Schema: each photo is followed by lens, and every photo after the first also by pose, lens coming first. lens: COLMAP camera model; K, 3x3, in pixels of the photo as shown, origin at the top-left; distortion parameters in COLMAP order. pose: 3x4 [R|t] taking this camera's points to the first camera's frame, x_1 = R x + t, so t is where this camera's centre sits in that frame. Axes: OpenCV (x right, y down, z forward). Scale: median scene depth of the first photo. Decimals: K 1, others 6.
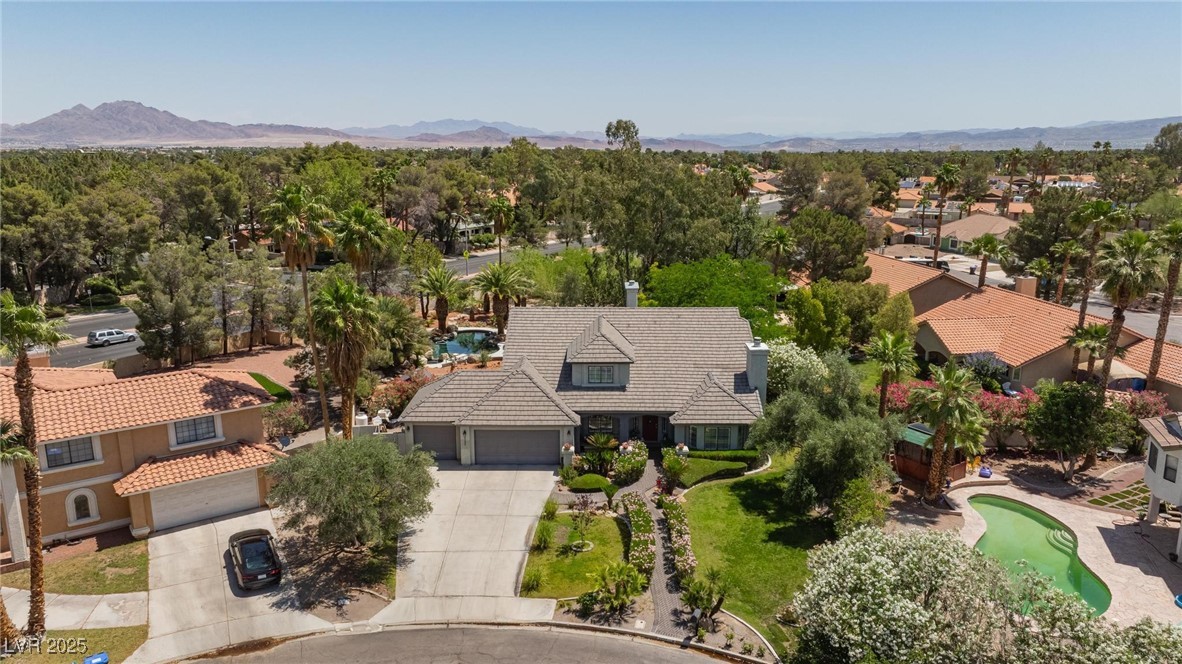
lens RADIAL K [[832.6, 0, 594.4], [0, 832.6, 331.3], [0, 0, 1]] dist [-0.030981, 0.005107]
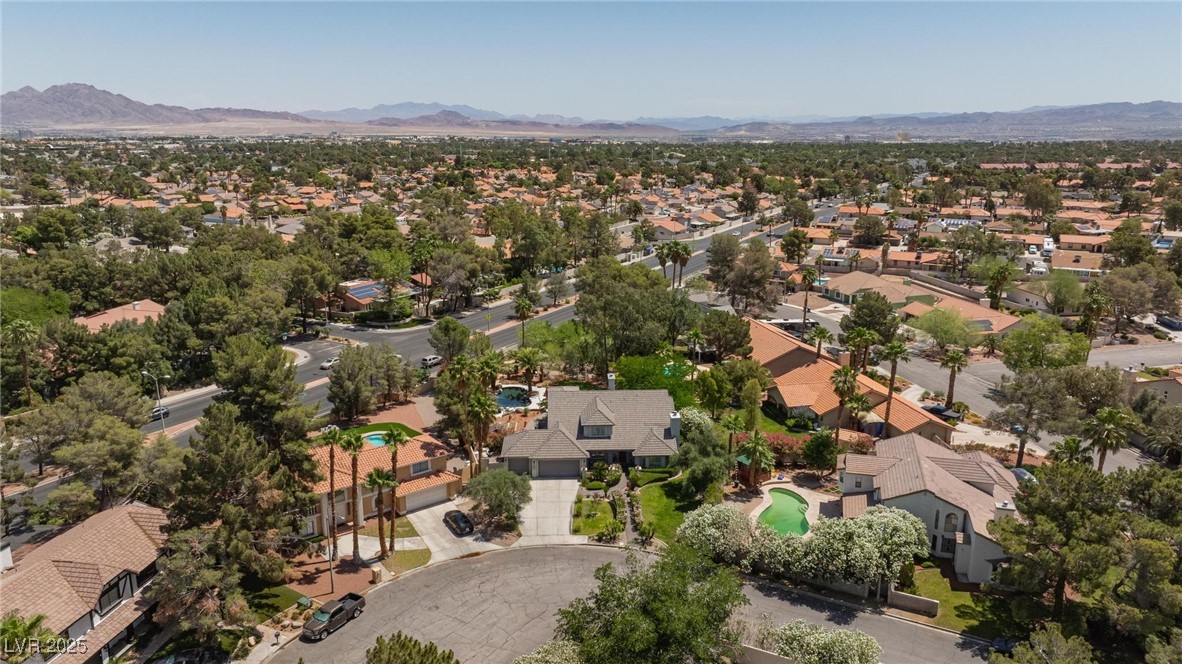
lens RADIAL K [[832.6, 0, 586.4], [0, 832.6, 335.2], [0, 0, 1]] dist [-0.030981, 0.005107]
pose [[0.999256, -0.012692, 0.036420, -0.101911], [0.011563, 0.999451, 0.031049, -0.270824], [-0.036795, -0.030605, 0.998854, -1.125956]]
